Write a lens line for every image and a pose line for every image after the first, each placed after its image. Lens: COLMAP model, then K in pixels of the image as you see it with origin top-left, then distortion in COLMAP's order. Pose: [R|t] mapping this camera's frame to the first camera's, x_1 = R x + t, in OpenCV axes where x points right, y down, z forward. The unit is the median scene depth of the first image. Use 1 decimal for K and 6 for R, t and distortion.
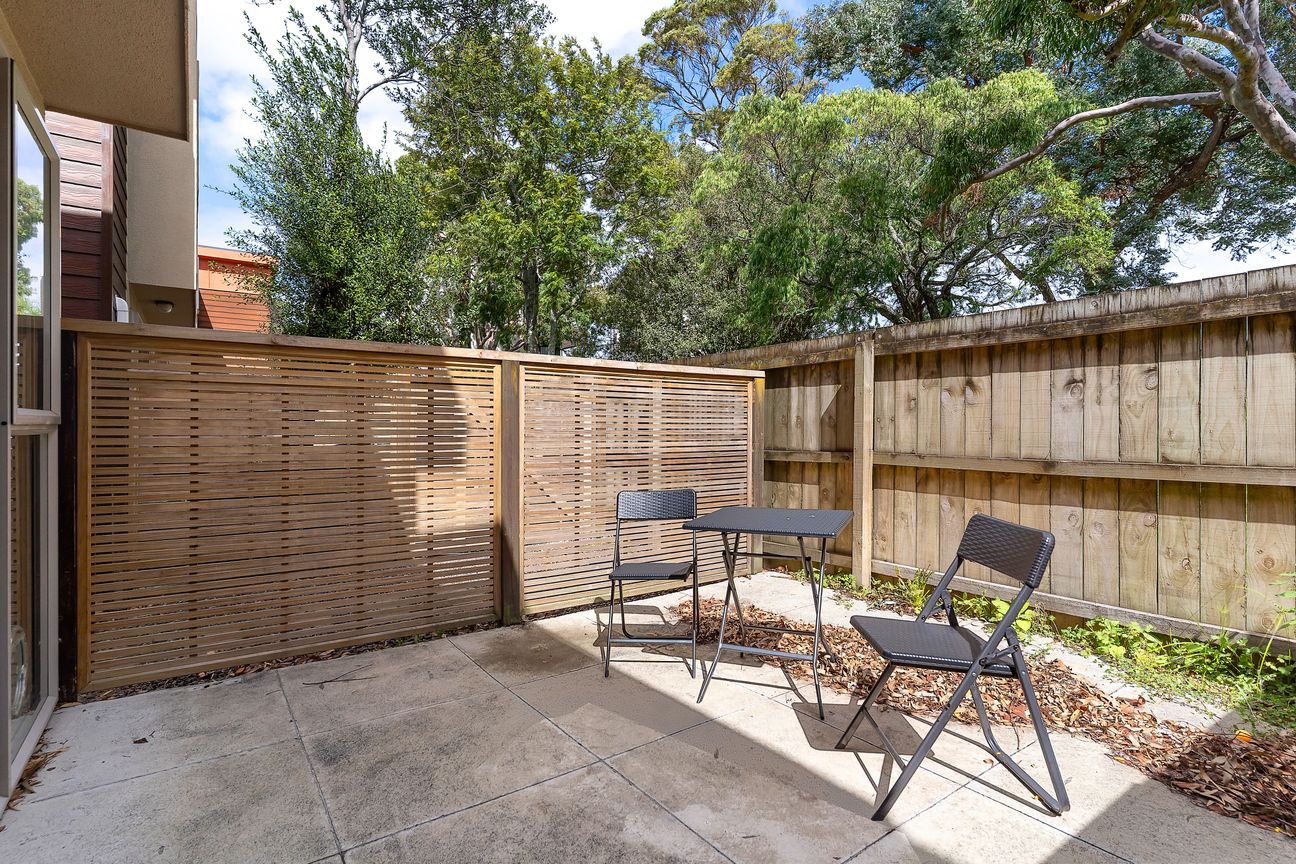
lens RADIAL K [[623.0, 0, 644.8], [0, 623.0, 428.6], [0, 0, 1]] dist [-0.001134, -0.000933]
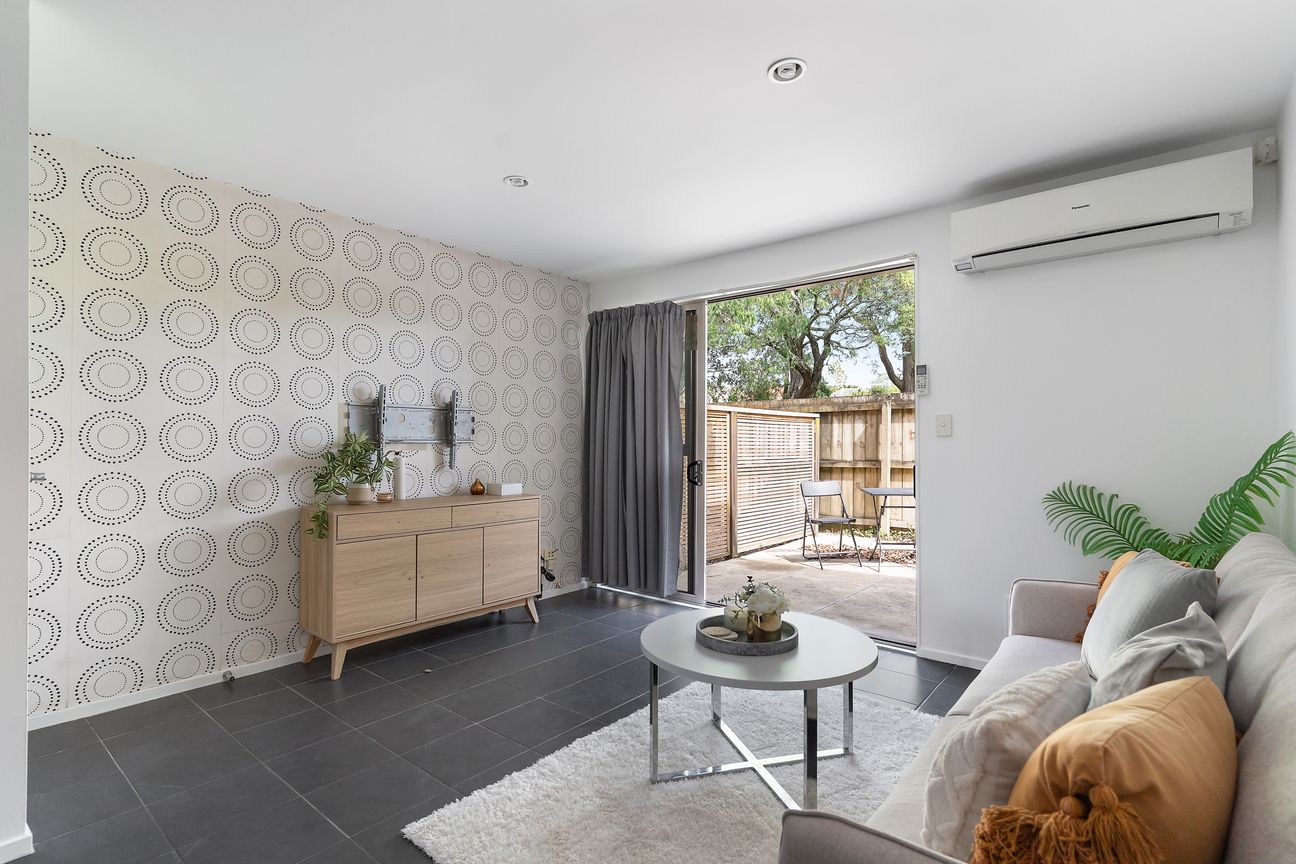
lens RADIAL K [[623.0, 0, 650.8], [0, 623.0, 432.6], [0, 0, 1]] dist [-0.001134, -0.000933]
pose [[0.967579, 0.006465, 0.252486, -0.773046], [-0.003681, 0.999927, -0.011495, -0.023275], [-0.252542, 0.010193, 0.967532, -0.589540]]
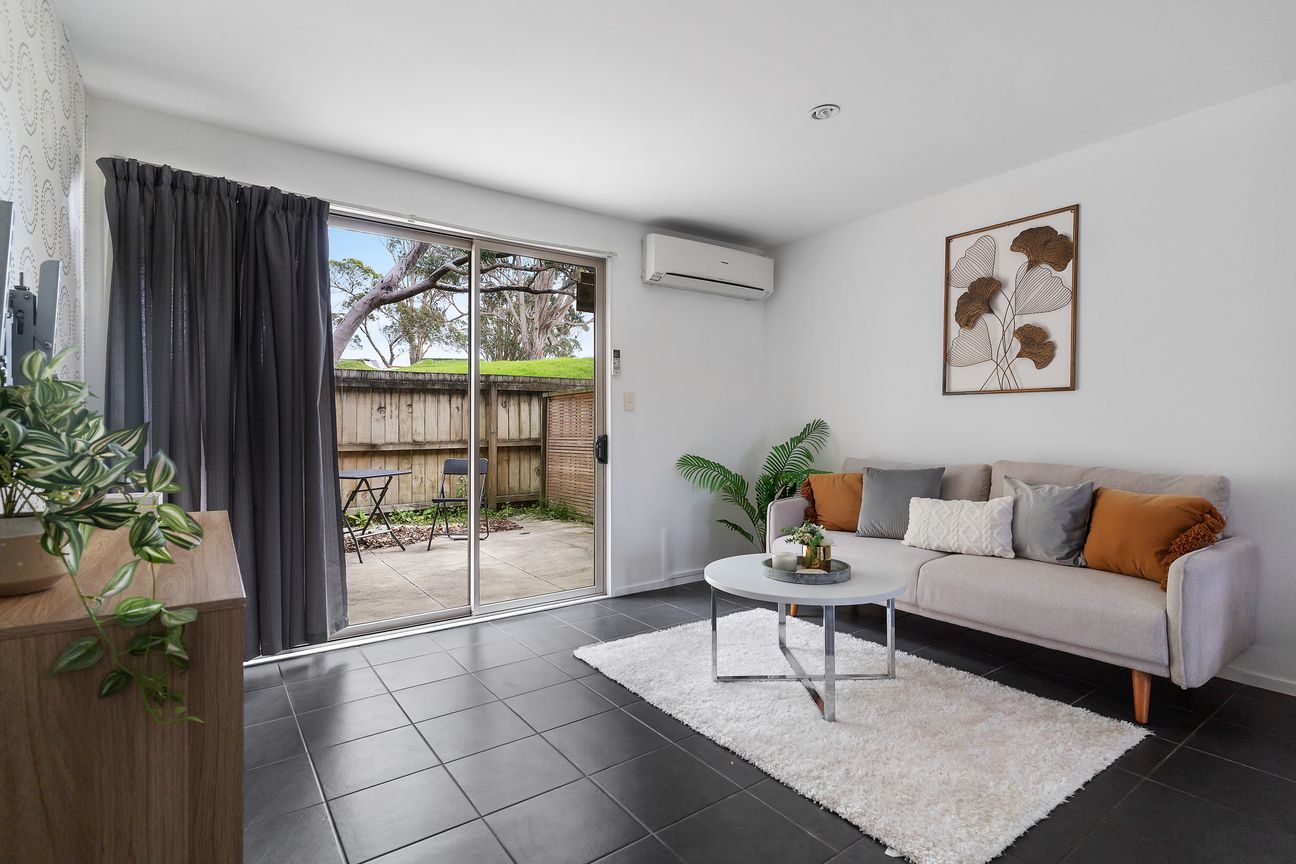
lens RADIAL K [[623.0, 0, 643.6], [0, 623.0, 436.2], [0, 0, 1]] dist [-0.001134, -0.000933]
pose [[0.013966, -0.013274, 0.999814, -1.167284], [-0.001775, 0.999910, 0.013301, -0.004571], [-0.999901, -0.001960, 0.013941, 0.026985]]
